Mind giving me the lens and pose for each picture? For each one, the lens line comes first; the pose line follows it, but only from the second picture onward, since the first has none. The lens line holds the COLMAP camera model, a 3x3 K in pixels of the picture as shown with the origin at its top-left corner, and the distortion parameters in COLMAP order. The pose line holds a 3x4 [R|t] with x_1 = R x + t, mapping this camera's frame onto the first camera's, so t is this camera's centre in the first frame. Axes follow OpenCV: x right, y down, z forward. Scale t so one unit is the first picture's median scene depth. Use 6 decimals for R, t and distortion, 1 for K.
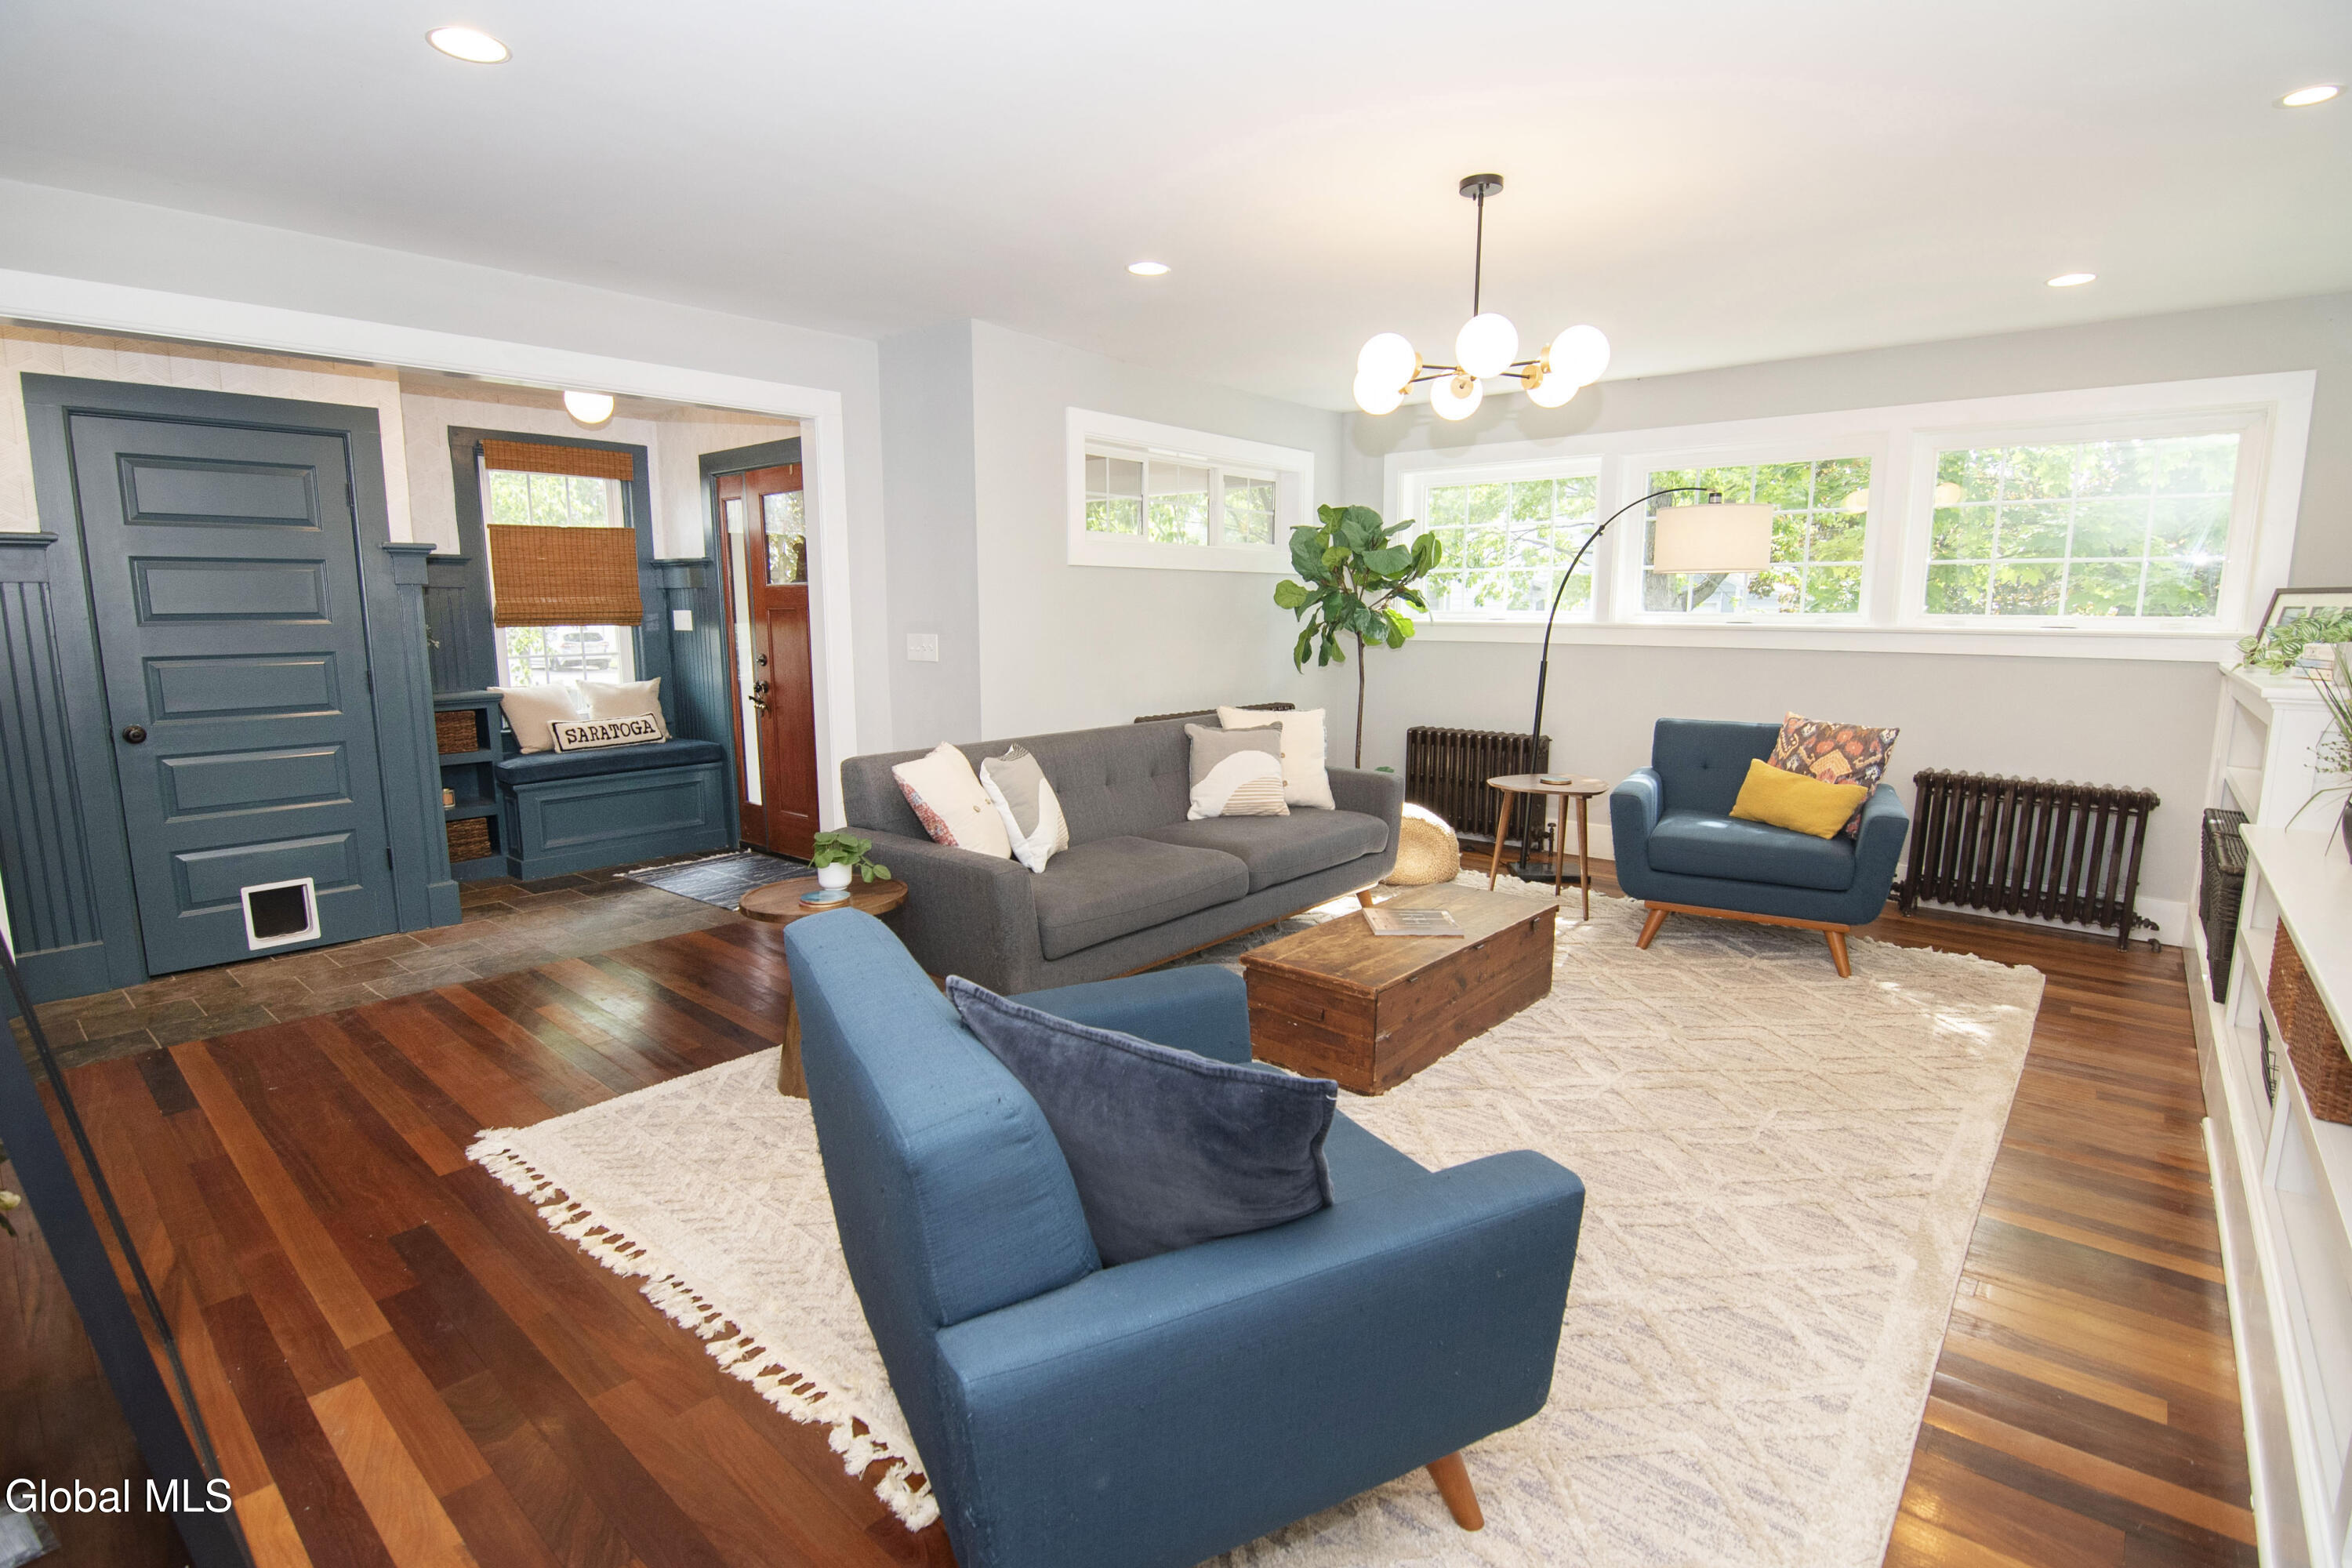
lens RADIAL K [[1130.2, 0, 1176.0], [0, 1130.2, 784.0], [0, 0, 1]] dist [-0.015657, -0.000077]
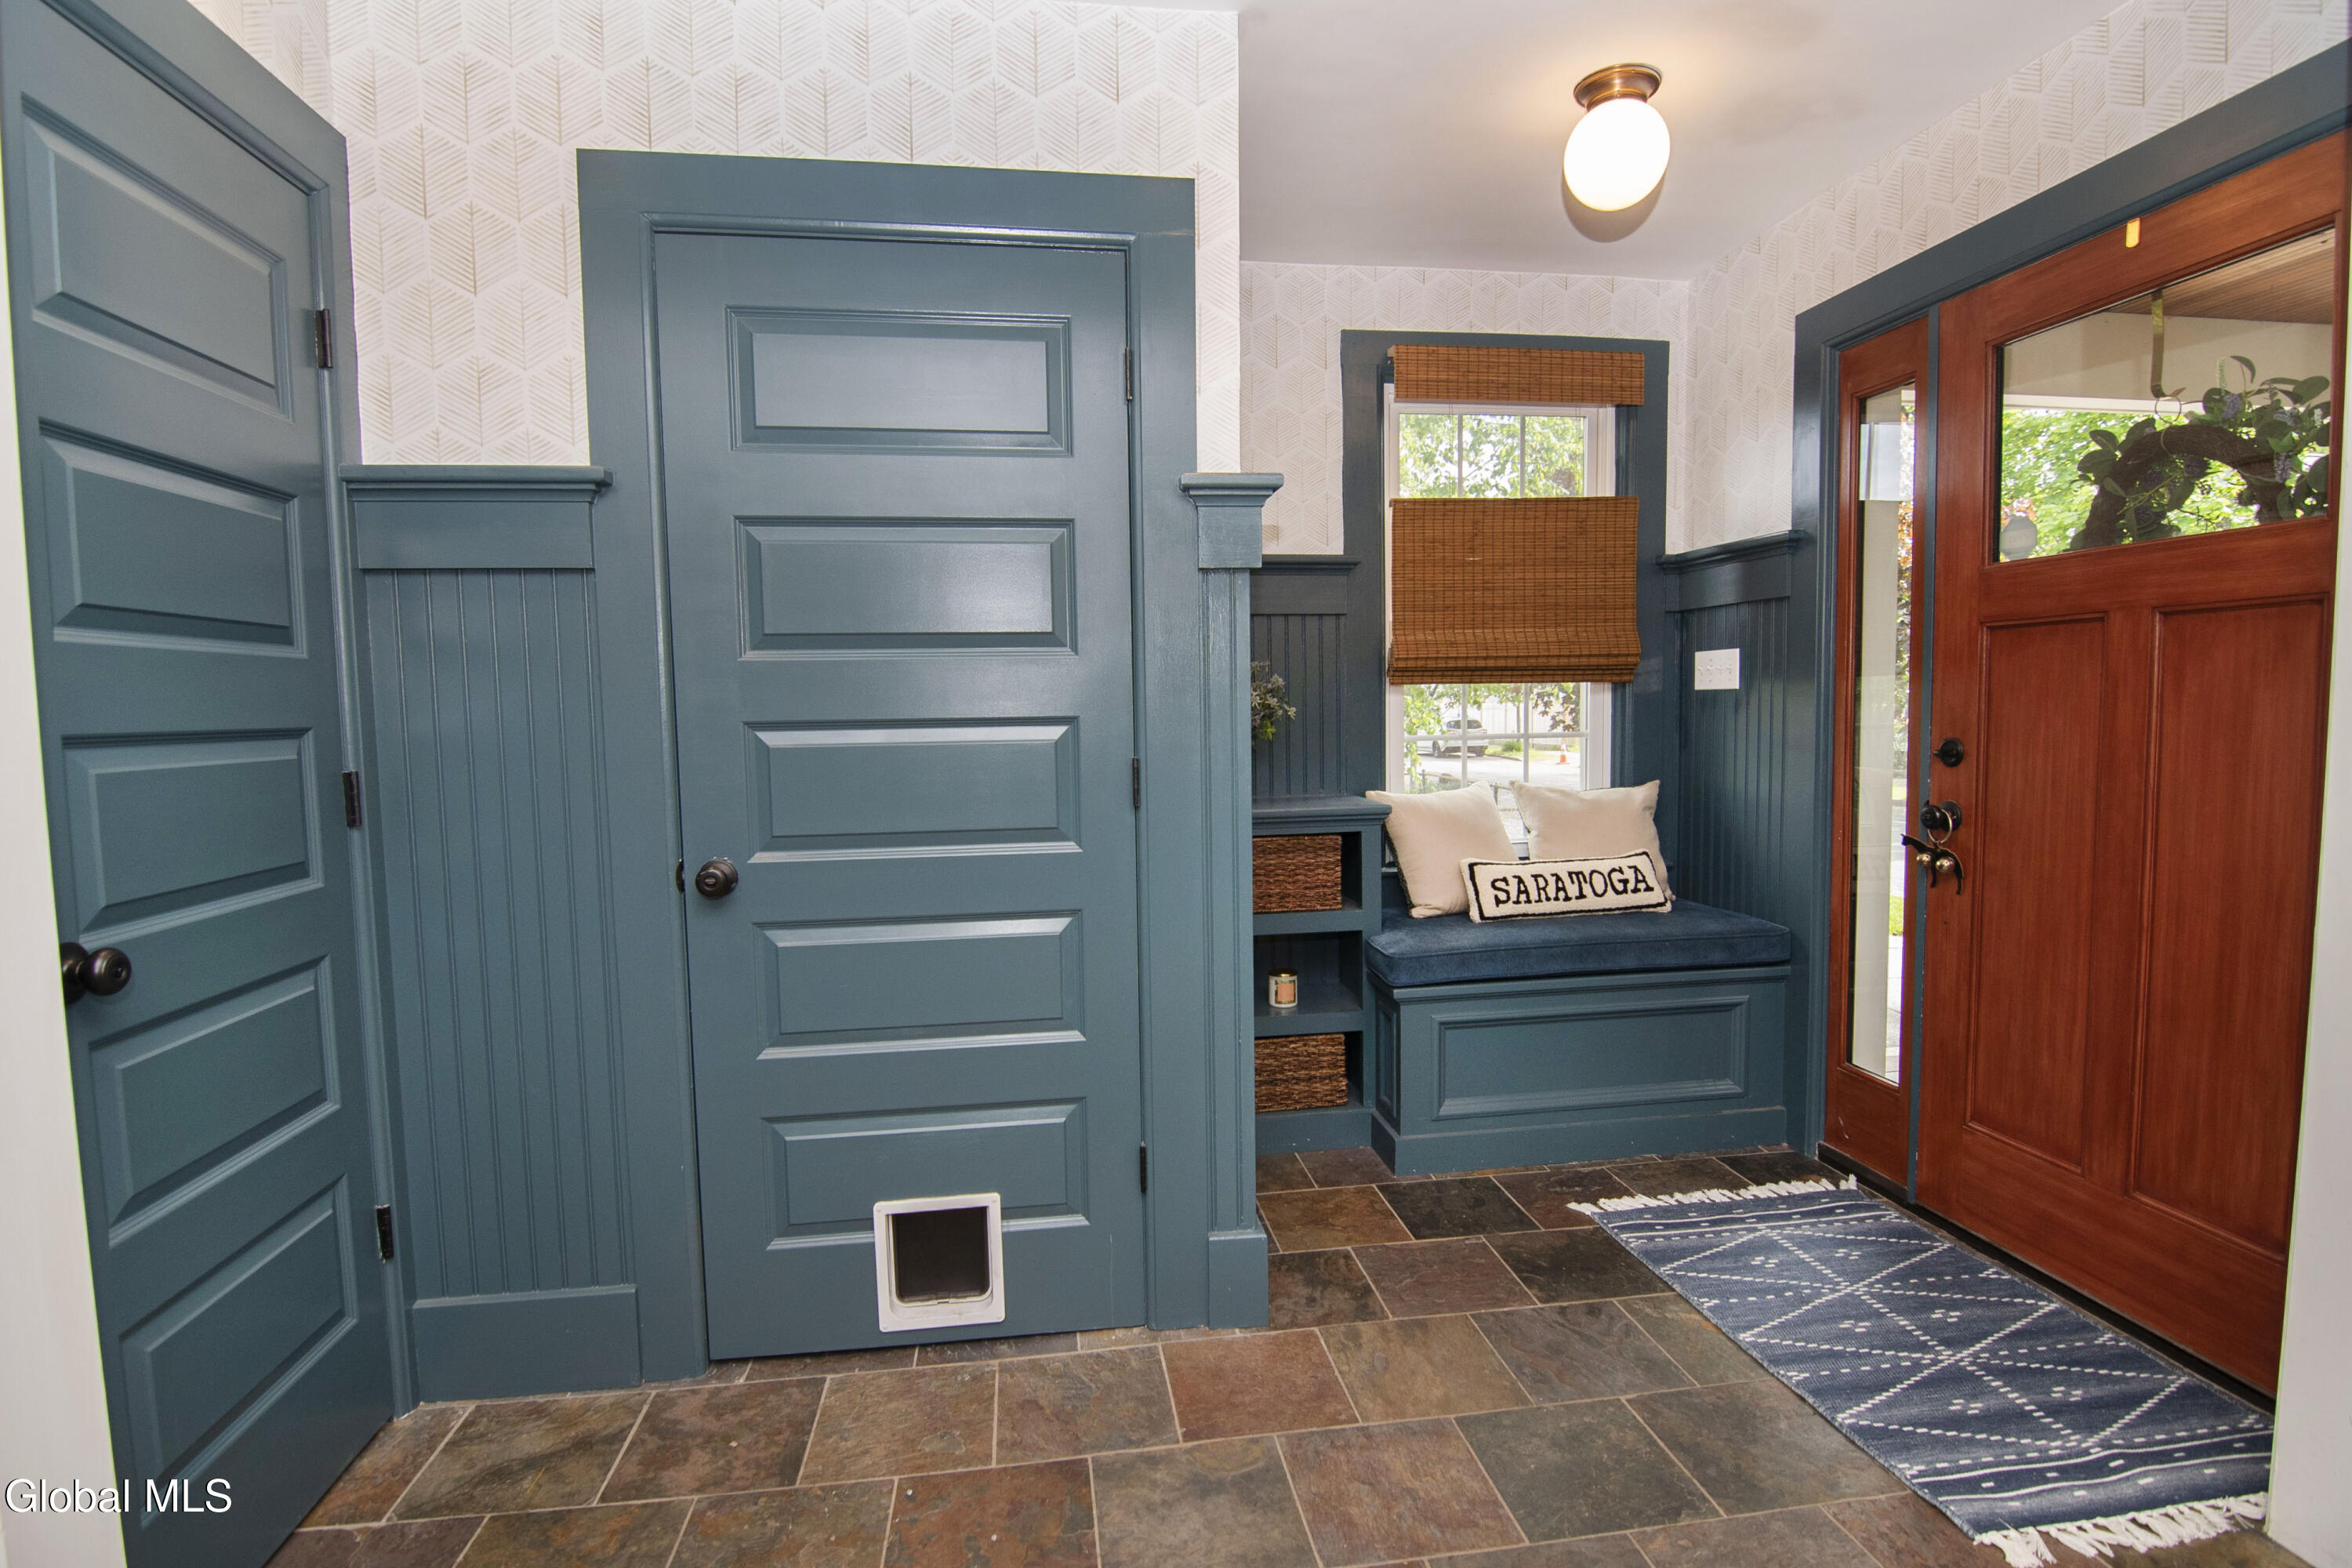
lens RADIAL K [[1130.2, 0, 1176.0], [0, 1130.2, 784.0], [0, 0, 1]] dist [-0.015657, -0.000077]
pose [[0.748191, 0.037837, -0.662404, -0.314102], [-0.090233, 0.994899, -0.045090, -0.055593], [0.657320, 0.093506, 0.747788, 0.520588]]
